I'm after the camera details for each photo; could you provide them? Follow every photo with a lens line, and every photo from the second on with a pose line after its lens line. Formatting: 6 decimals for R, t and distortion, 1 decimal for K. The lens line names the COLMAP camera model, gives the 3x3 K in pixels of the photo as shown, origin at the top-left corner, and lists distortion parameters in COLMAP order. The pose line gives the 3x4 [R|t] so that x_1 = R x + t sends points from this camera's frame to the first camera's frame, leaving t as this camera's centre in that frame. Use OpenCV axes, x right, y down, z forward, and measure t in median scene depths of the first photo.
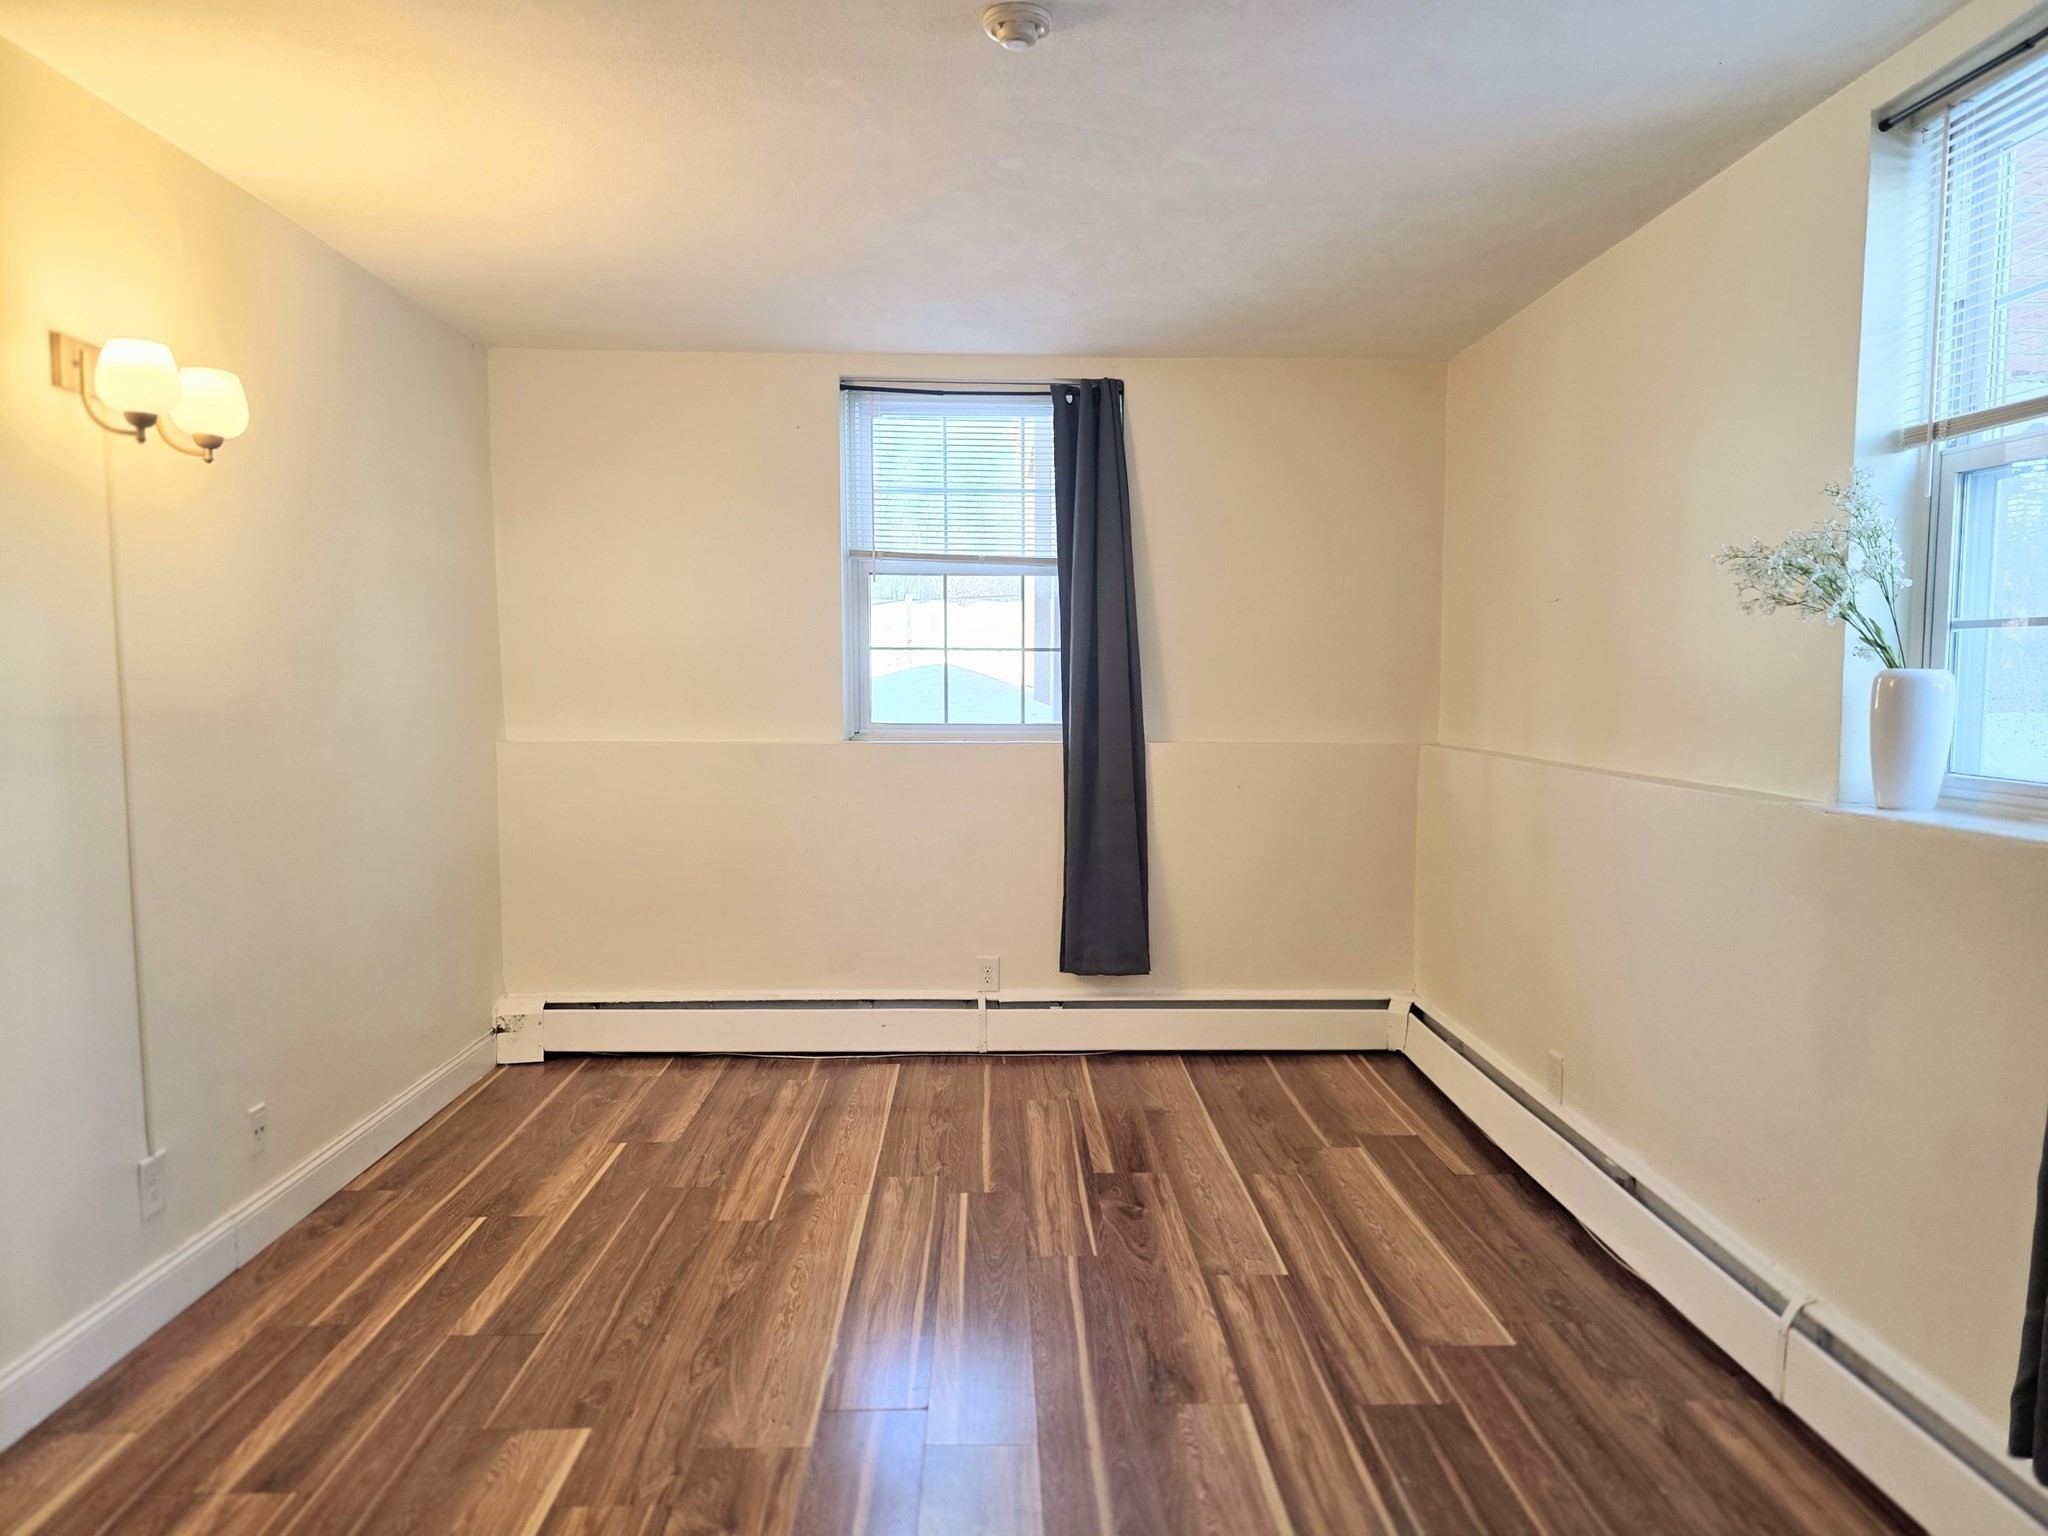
lens RADIAL K [[1373.6, 0, 1042.9], [0, 1373.6, 774.1], [0, 0, 1]] dist [0.068201, -0.066895]
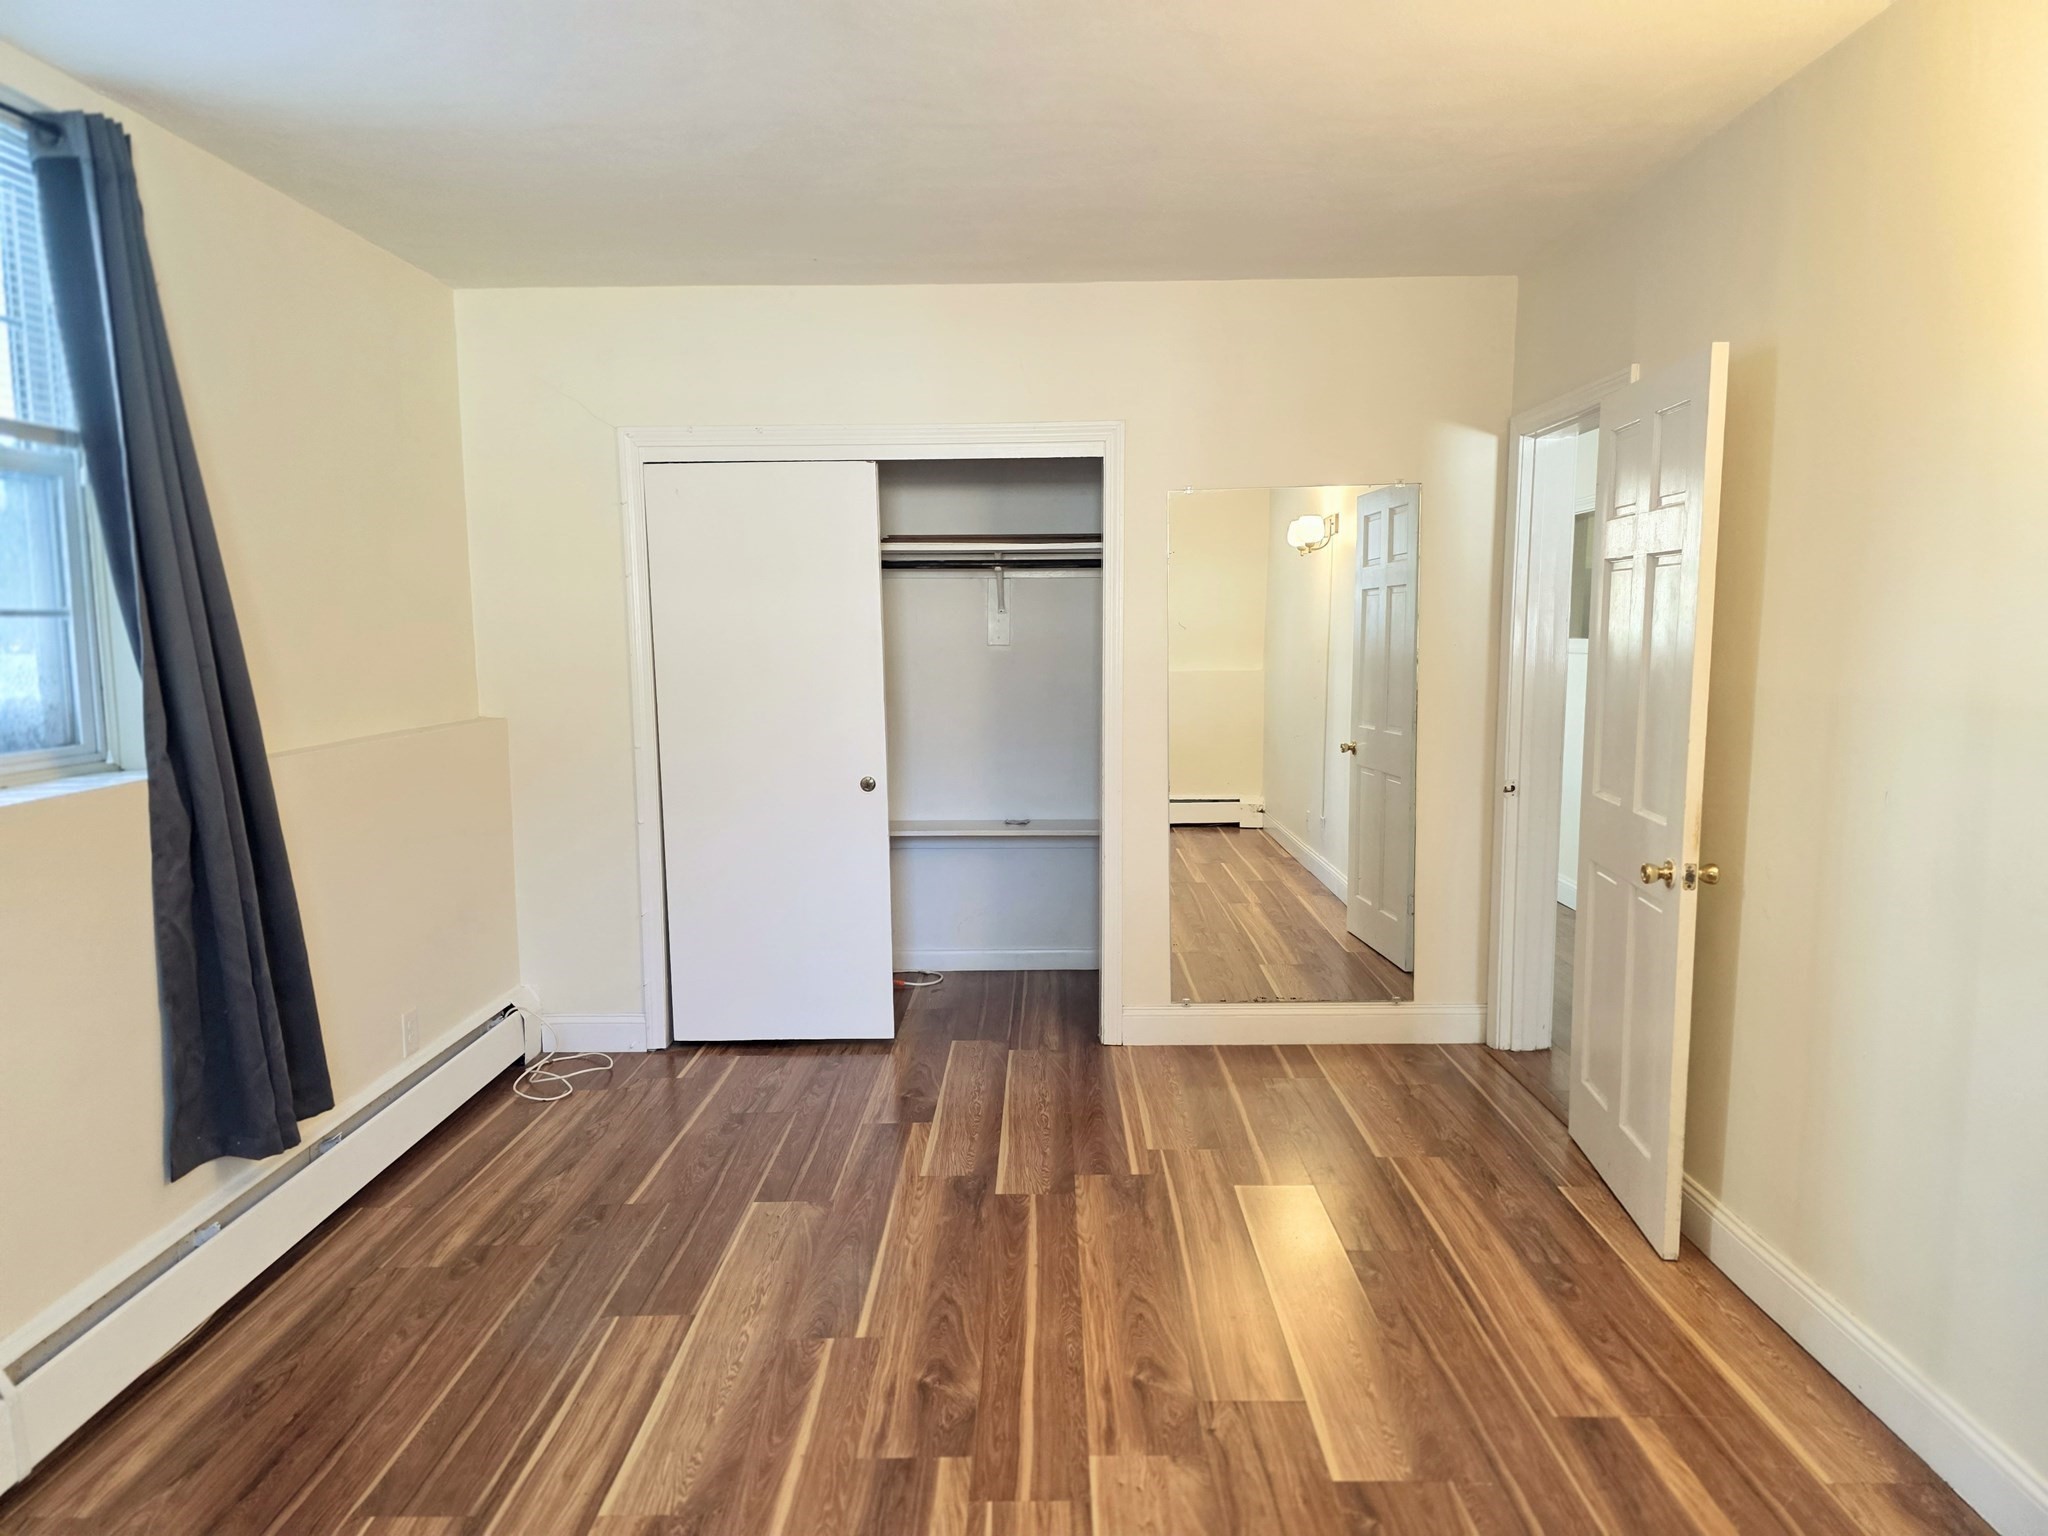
lens RADIAL K [[1373.6, 0, 1025.7], [0, 1373.6, 775.6], [0, 0, 1]] dist [0.068201, -0.066895]
pose [[-0.998647, -0.000432, 0.051995, -0.154820], [0.008967, 0.983555, 0.180389, -0.142174], [-0.051218, 0.180611, -0.982220, 1.675233]]
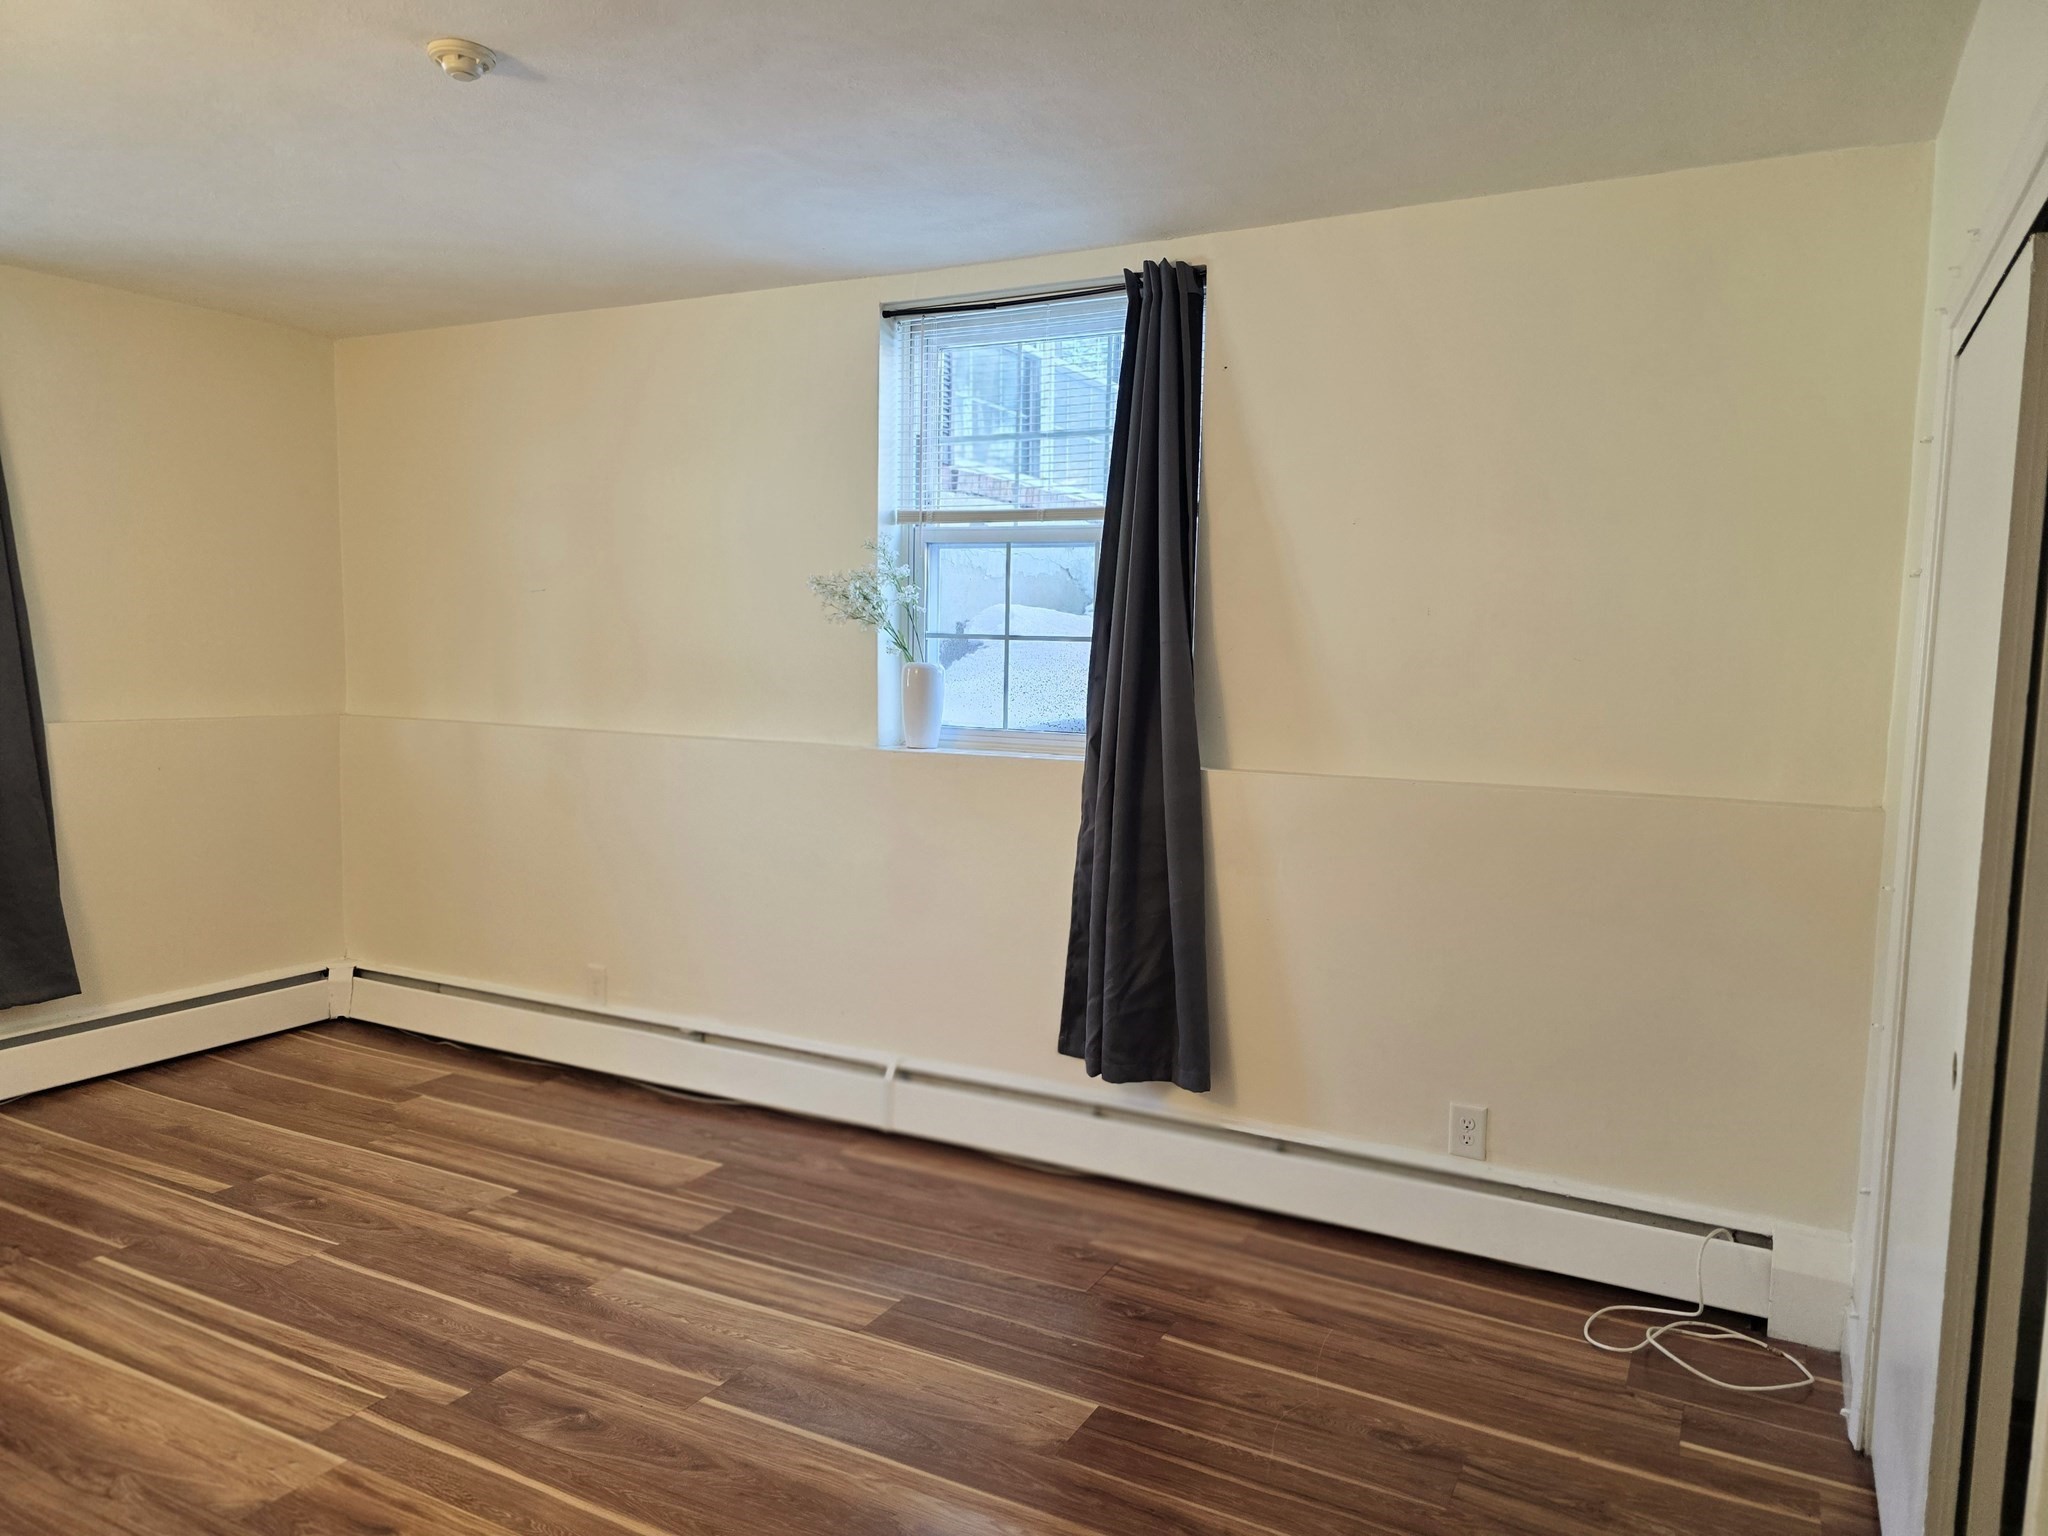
lens RADIAL K [[1373.6, 0, 1036.4], [0, 1373.6, 770.4], [0, 0, 1]] dist [0.068201, -0.066895]
pose [[0.493401, -0.067952, 0.867144, -0.667547], [0.040730, 0.997655, 0.055004, -0.029736], [-0.868848, 0.008179, 0.495011, 0.082453]]
